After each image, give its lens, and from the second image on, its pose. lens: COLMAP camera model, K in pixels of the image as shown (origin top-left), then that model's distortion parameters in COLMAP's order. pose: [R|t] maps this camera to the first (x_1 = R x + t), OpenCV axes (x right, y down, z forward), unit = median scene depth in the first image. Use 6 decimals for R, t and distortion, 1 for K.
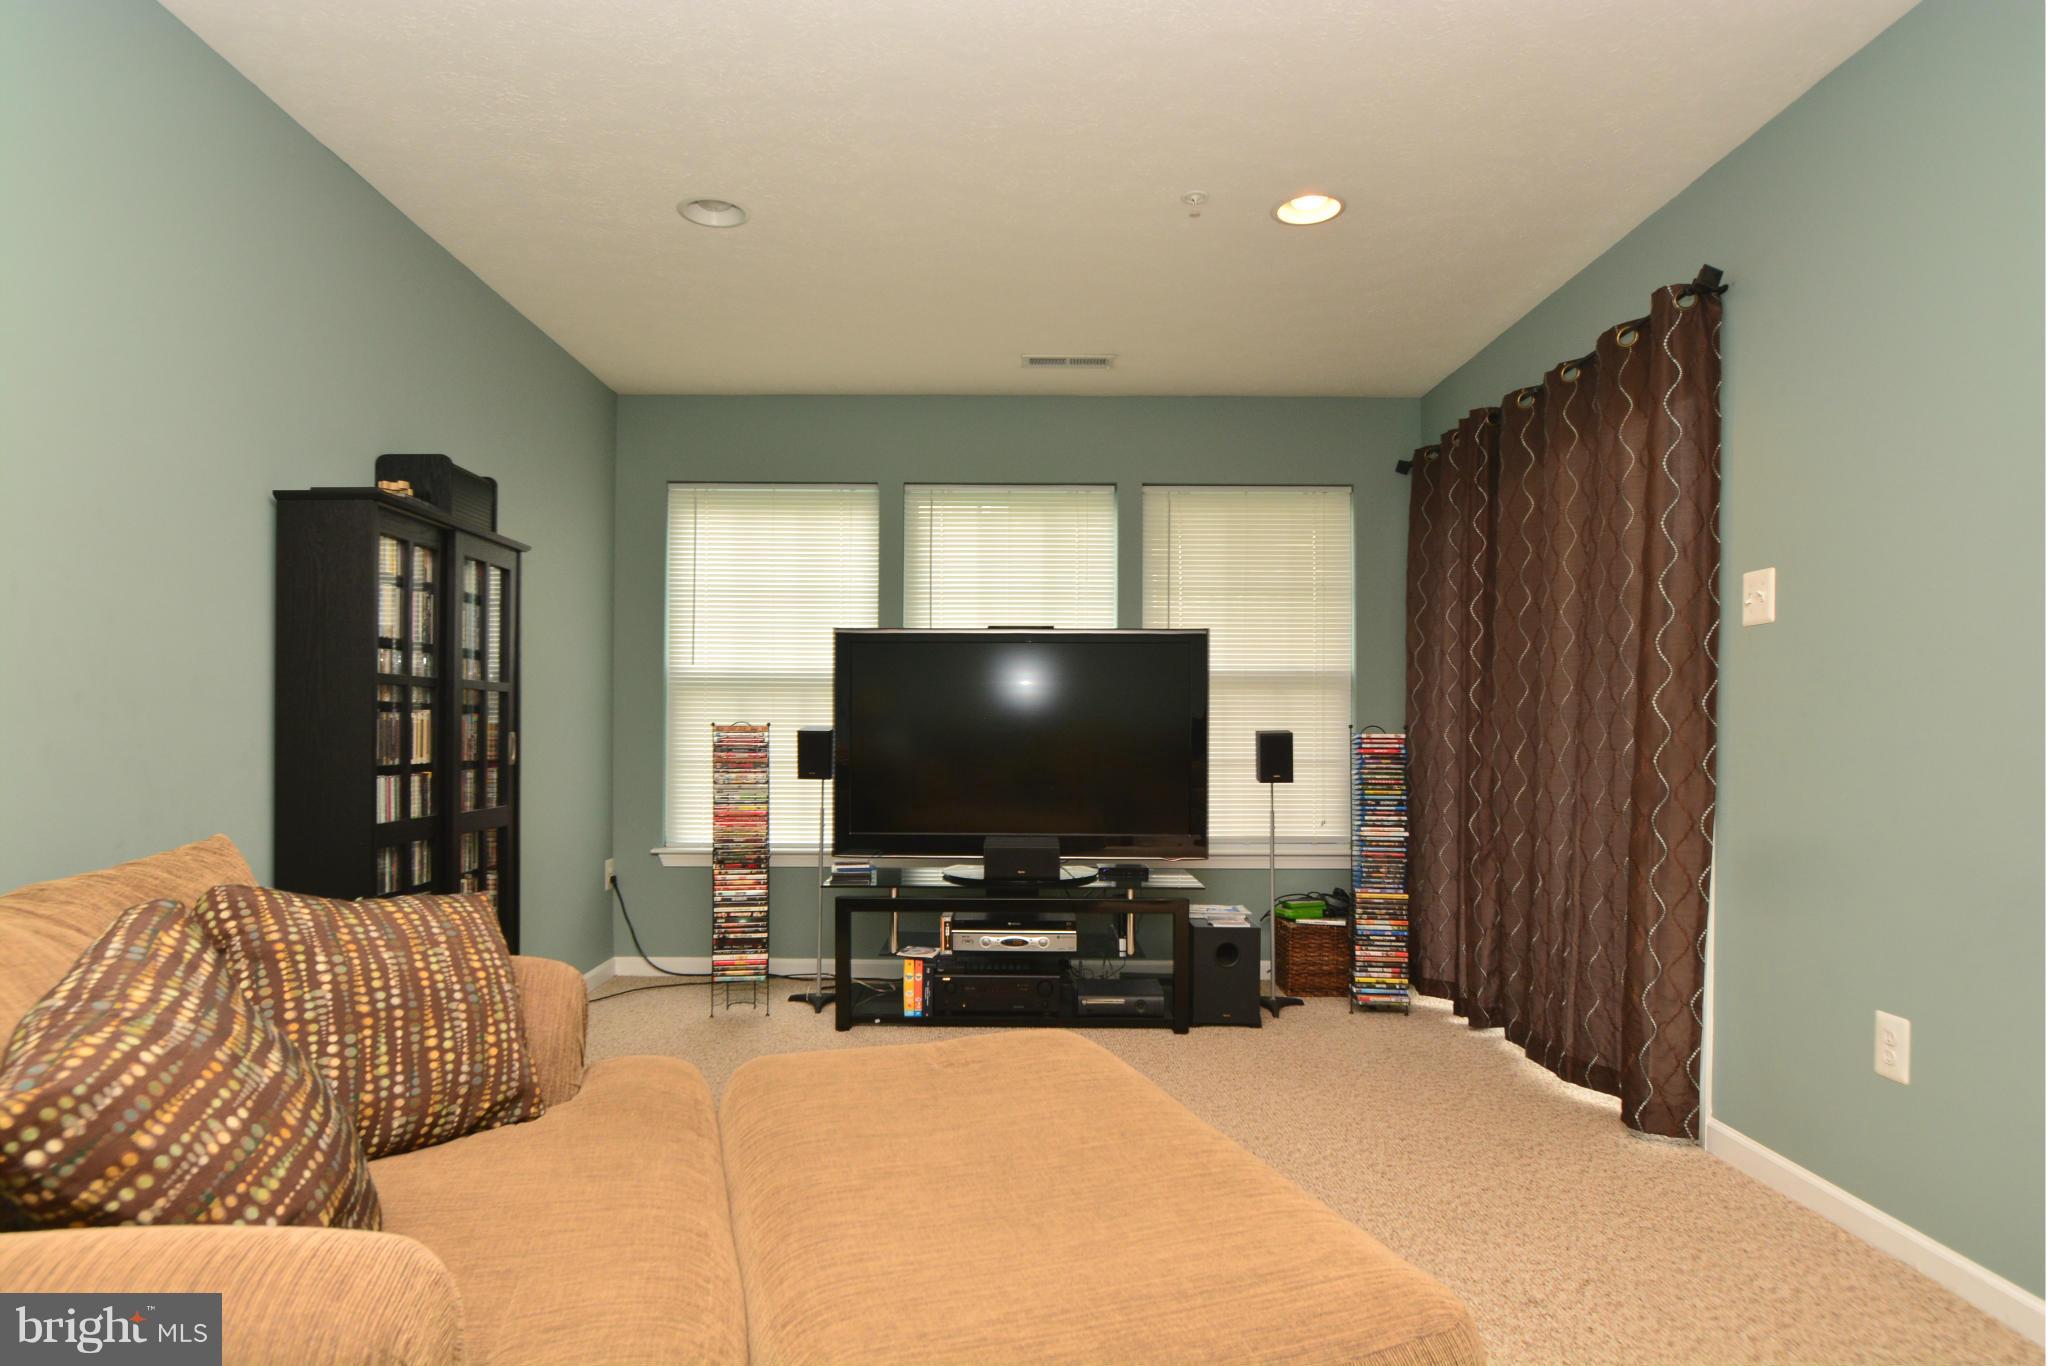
lens RADIAL K [[1155.2, 0, 1023.6], [0, 1155.2, 720.3], [0, 0, 1]] dist [-0.004666, -0.023877]
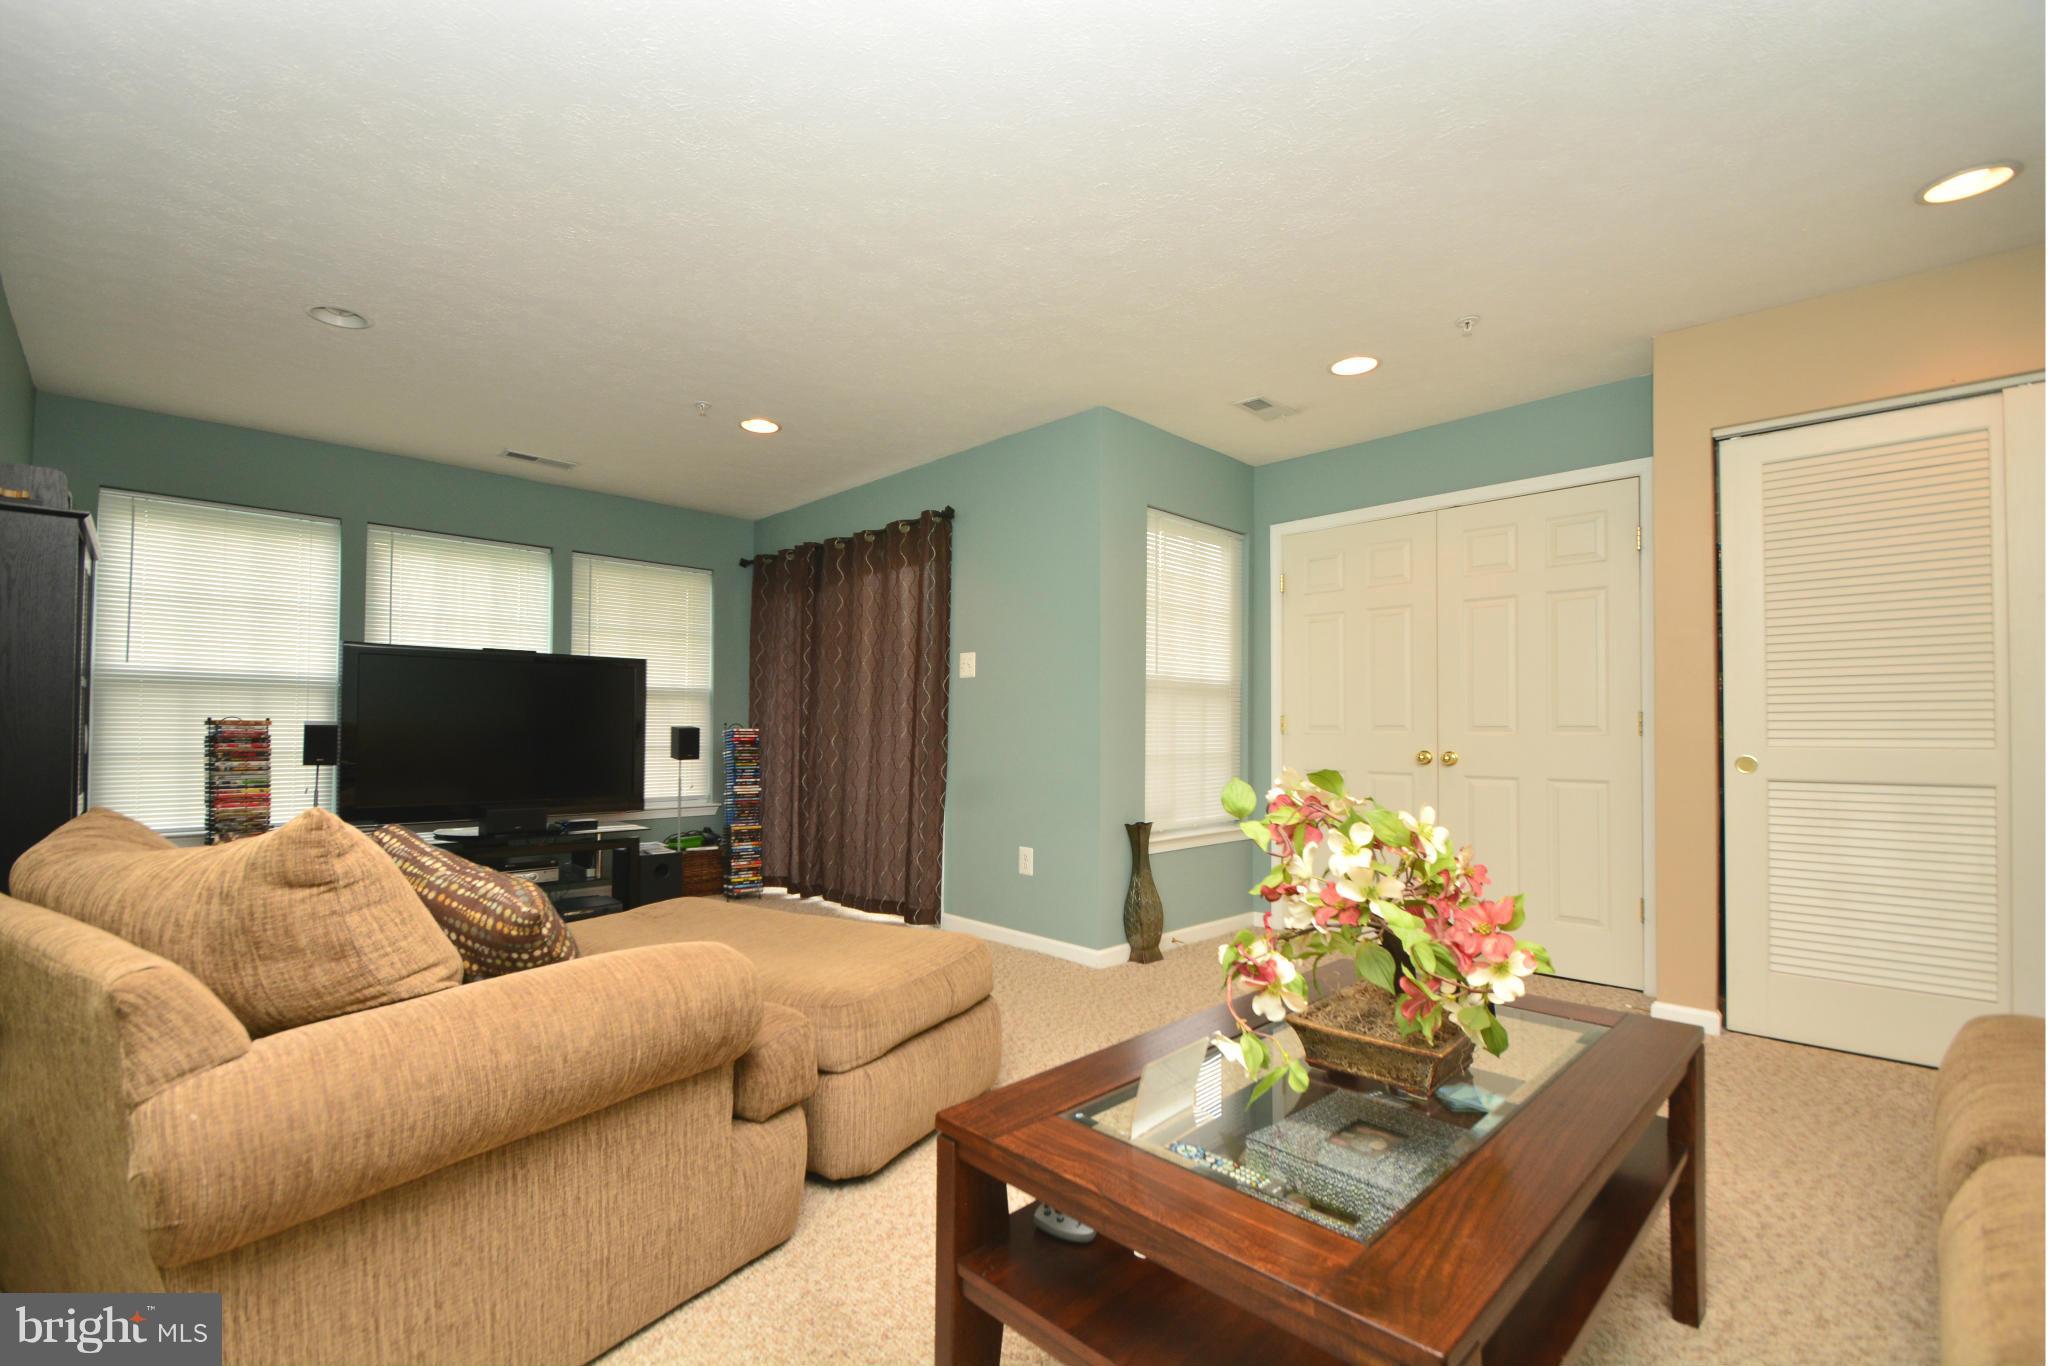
lens RADIAL K [[901.1, 0, 995.9], [0, 901.1, 714.9], [0, 0, 1]] dist [0.015076, -0.017139]
pose [[0.724331, 0.012484, 0.689339, -0.320736], [-0.008822, 0.999922, -0.008838, 0.000361], [-0.689396, 0.000320, 0.724385, -0.173378]]
